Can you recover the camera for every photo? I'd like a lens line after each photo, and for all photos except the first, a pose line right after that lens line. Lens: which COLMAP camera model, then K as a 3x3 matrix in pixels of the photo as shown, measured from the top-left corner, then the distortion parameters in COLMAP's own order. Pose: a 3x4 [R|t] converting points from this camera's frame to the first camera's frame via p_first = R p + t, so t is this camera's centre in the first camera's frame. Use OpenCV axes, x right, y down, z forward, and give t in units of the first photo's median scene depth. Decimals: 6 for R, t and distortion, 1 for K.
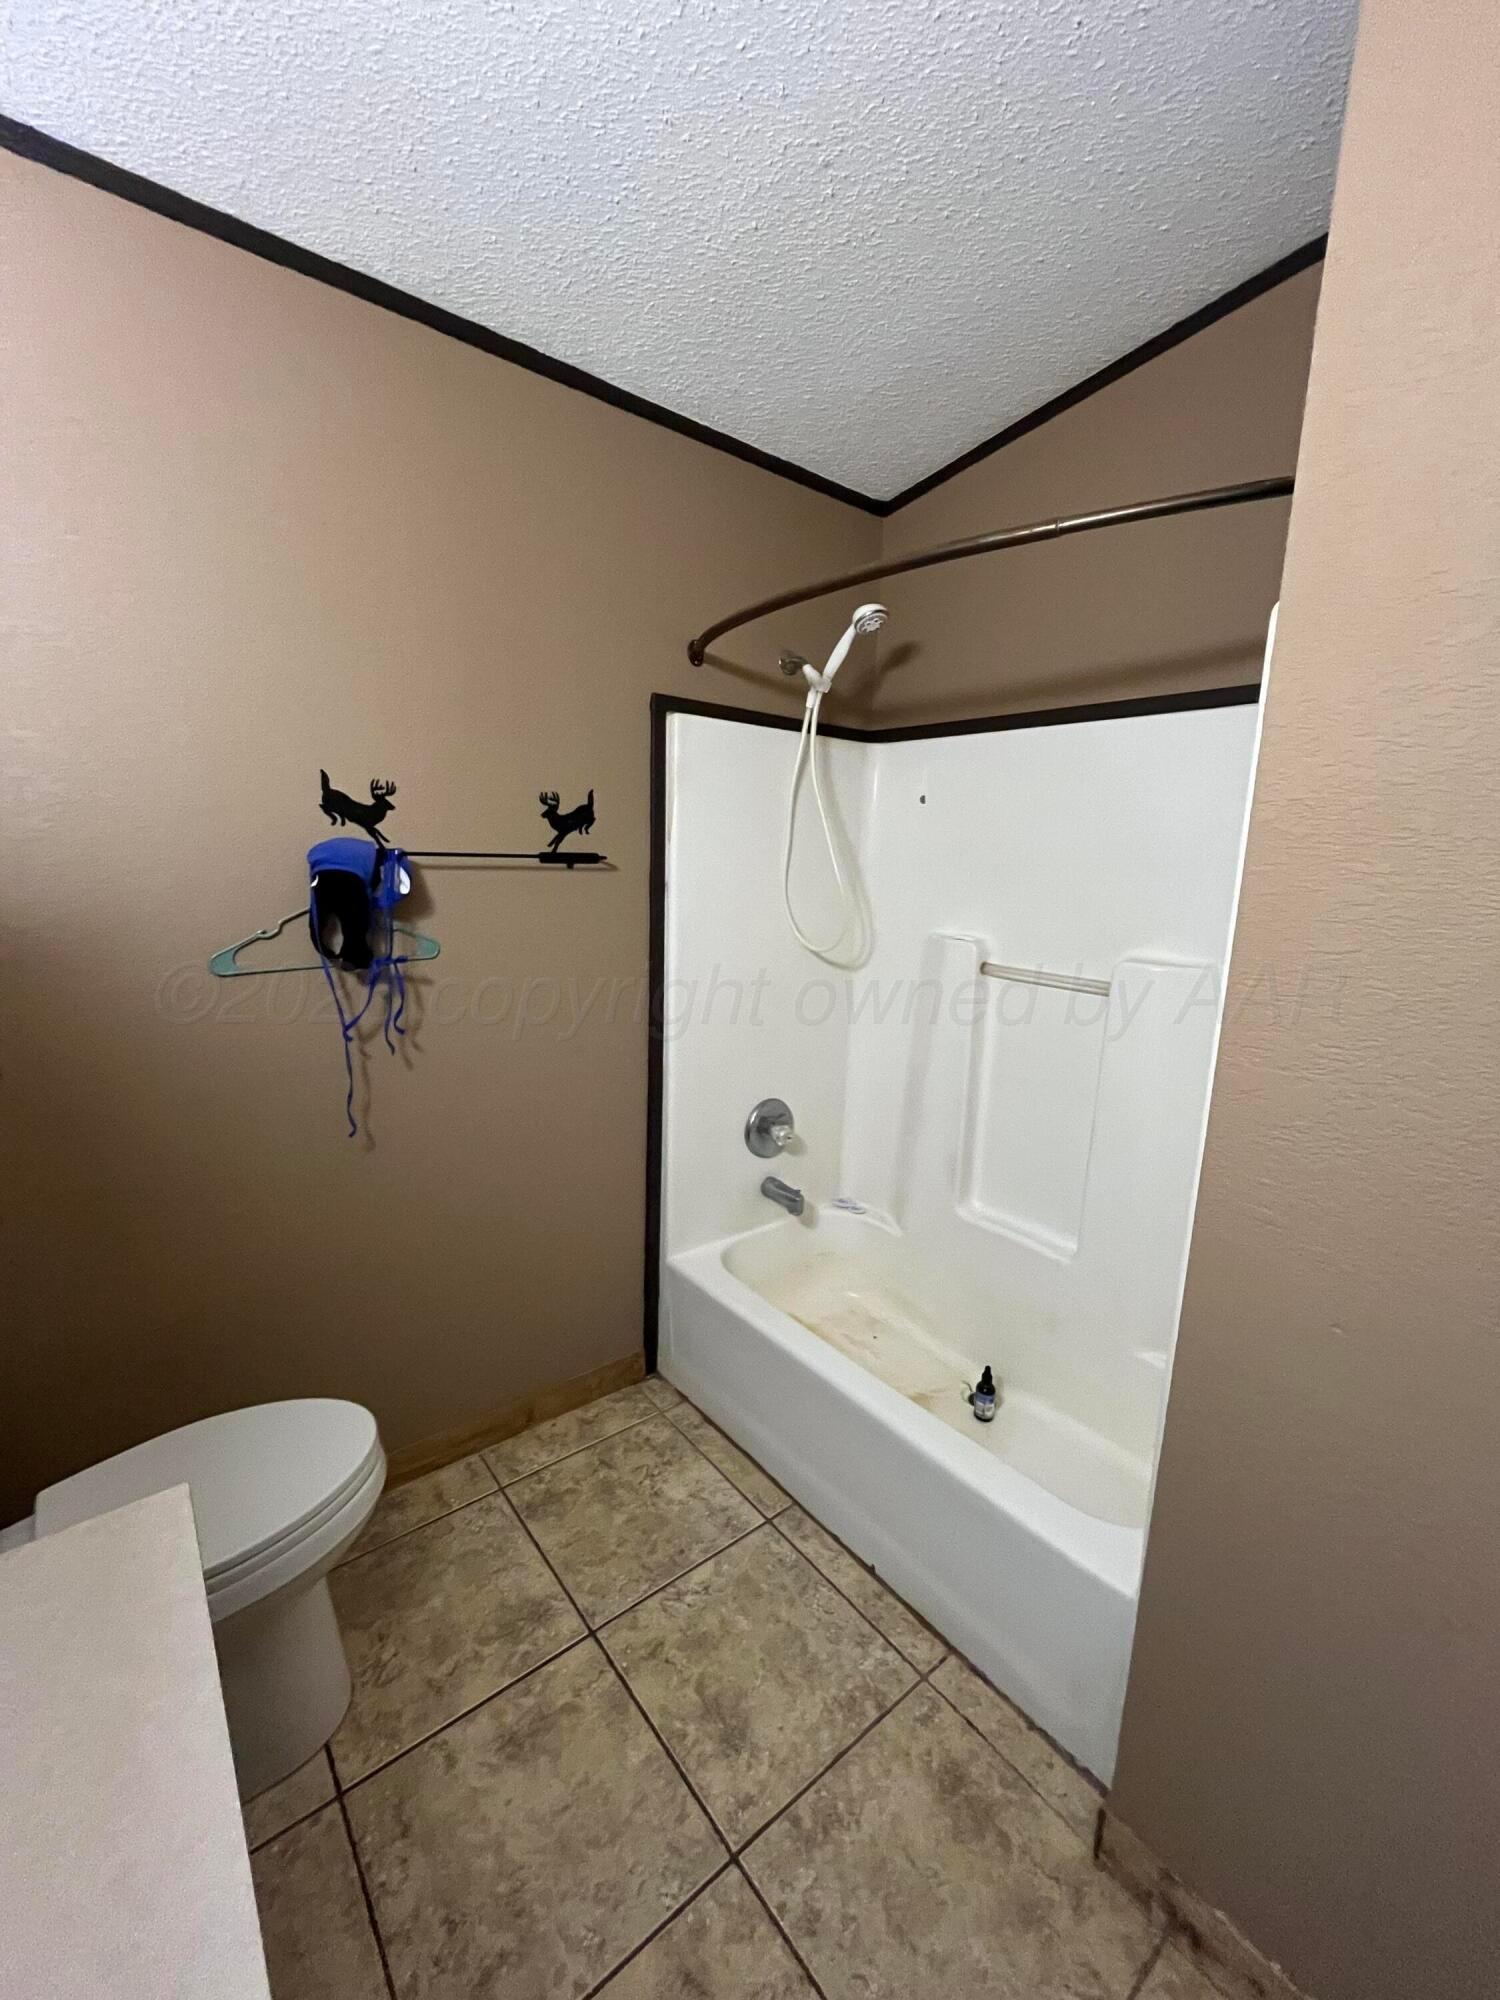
lens RADIAL K [[808.1, 0, 749.3], [0, 808.1, 996.0], [0, 0, 1]] dist [0.001072, 0.000051]
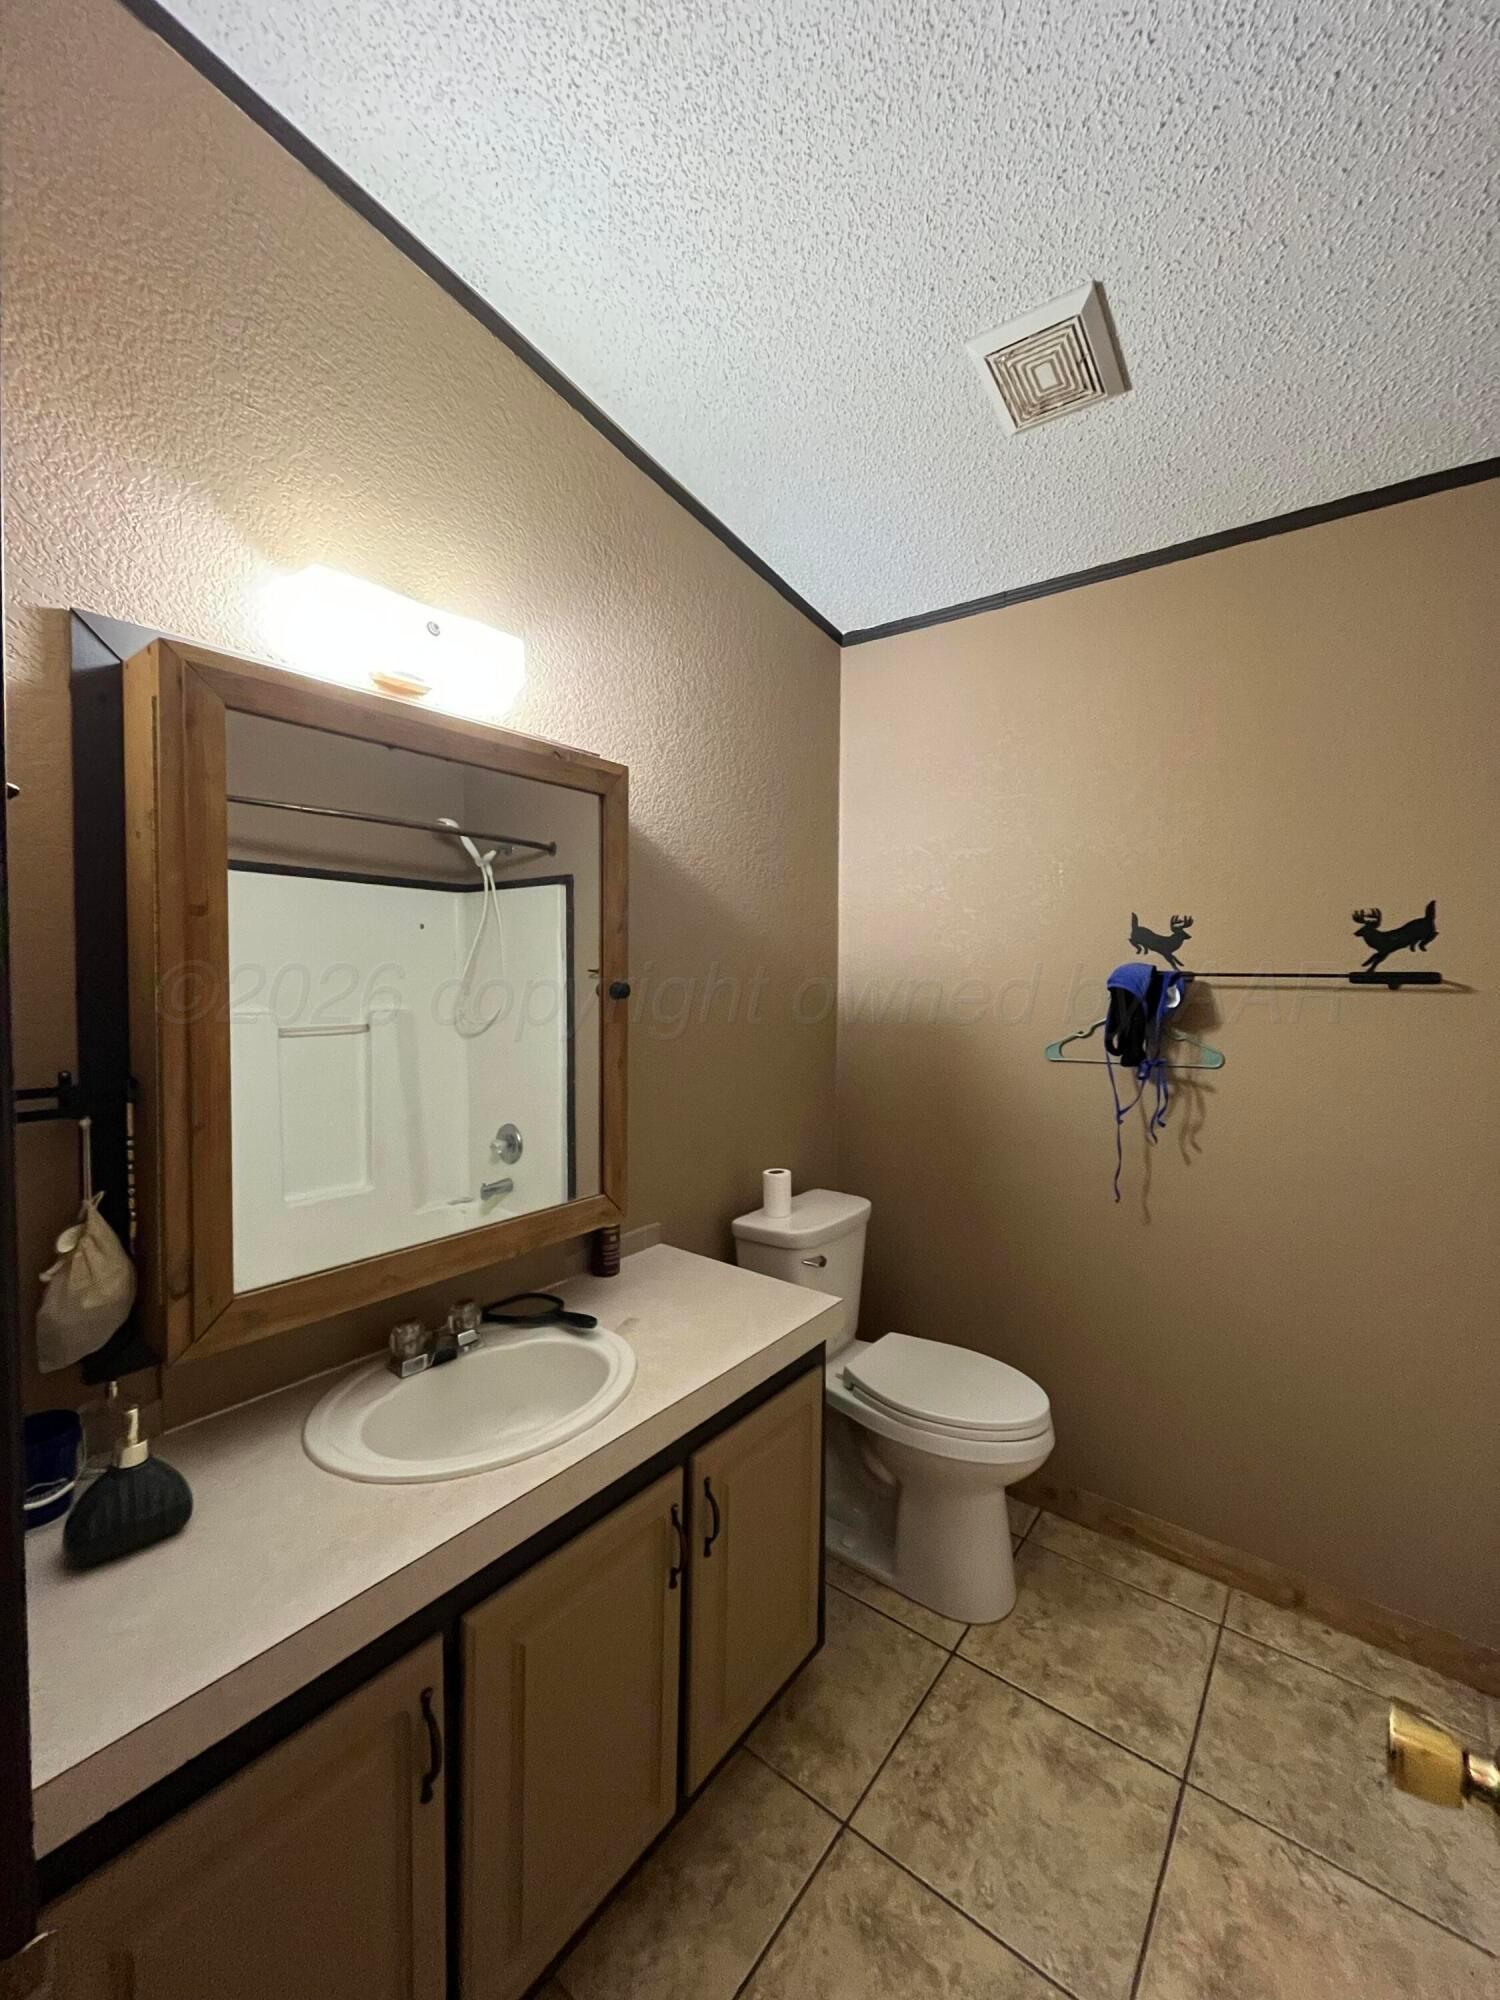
lens RADIAL K [[808.1, 0, 748.9], [0, 808.1, 1002.5], [0, 0, 1]] dist [0.001072, 0.000051]
pose [[0.228872, 0.007549, -0.973427, 0.559921], [-0.175731, 0.983862, -0.033688, 0.014546], [0.957463, 0.178772, 0.226505, 0.129082]]
